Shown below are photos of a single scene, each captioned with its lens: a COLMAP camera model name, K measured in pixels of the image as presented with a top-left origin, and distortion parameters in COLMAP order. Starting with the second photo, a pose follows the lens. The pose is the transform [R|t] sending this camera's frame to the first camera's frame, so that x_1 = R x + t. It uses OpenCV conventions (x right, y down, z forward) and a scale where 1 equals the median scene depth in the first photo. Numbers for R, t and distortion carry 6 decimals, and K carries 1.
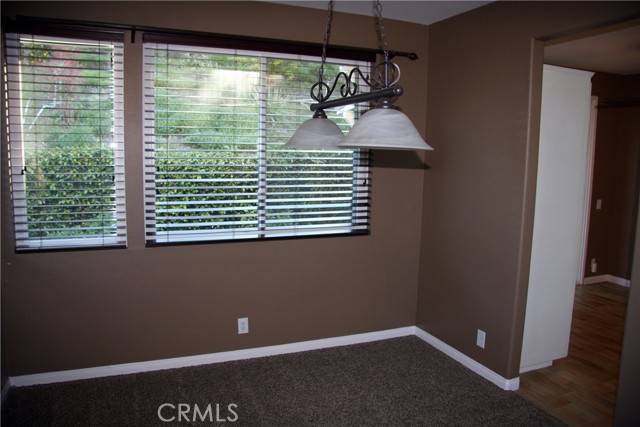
lens RADIAL K [[494.3, 0, 320.1], [0, 494.3, 222.2], [0, 0, 1]] dist [-0.185410, 0.122990]
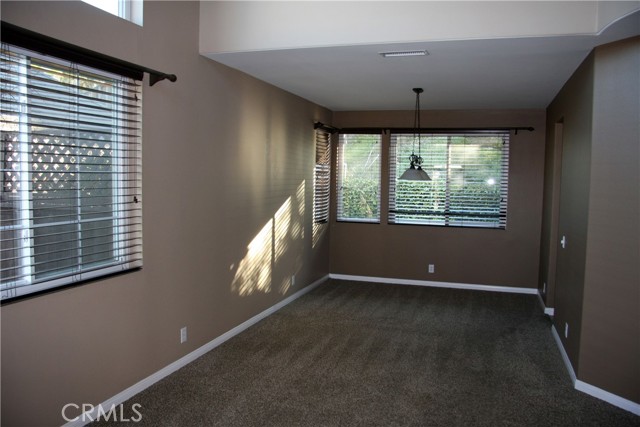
lens RADIAL K [[526.9, 0, 320.0], [0, 526.9, 213.5], [0, 0, 1]] dist [-0.101118, -0.002354]
pose [[0.755210, 0.039677, -0.654281, 0.920102], [-0.094989, 0.994254, -0.049347, 0.141101], [0.648564, 0.099417, 0.754640, -0.965965]]
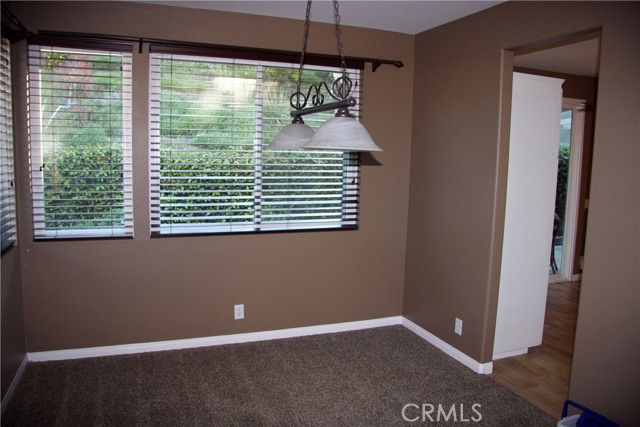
lens RADIAL K [[494.0, 0, 321.9], [0, 494.0, 218.0], [0, 0, 1]] dist [-0.179603, 0.110110]
pose [[0.999783, 0.008248, -0.019122, 0.046872], [-0.008425, 0.999922, -0.009173, 0.011974], [0.019045, 0.009332, 0.999775, -0.088464]]
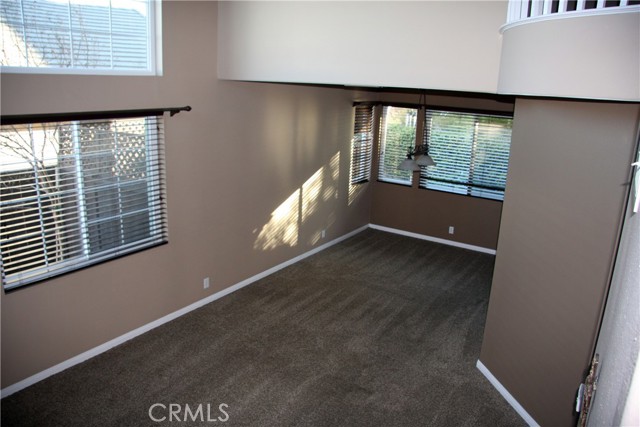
lens RADIAL K [[494.0, 0, 321.9], [0, 494.0, 218.0], [0, 0, 1]] dist [-0.179603, 0.110110]
pose [[0.557420, 0.232008, -0.797154, 1.366426], [-0.148483, 0.972539, 0.179224, -0.171778], [0.816845, 0.018461, 0.576562, -0.855107]]
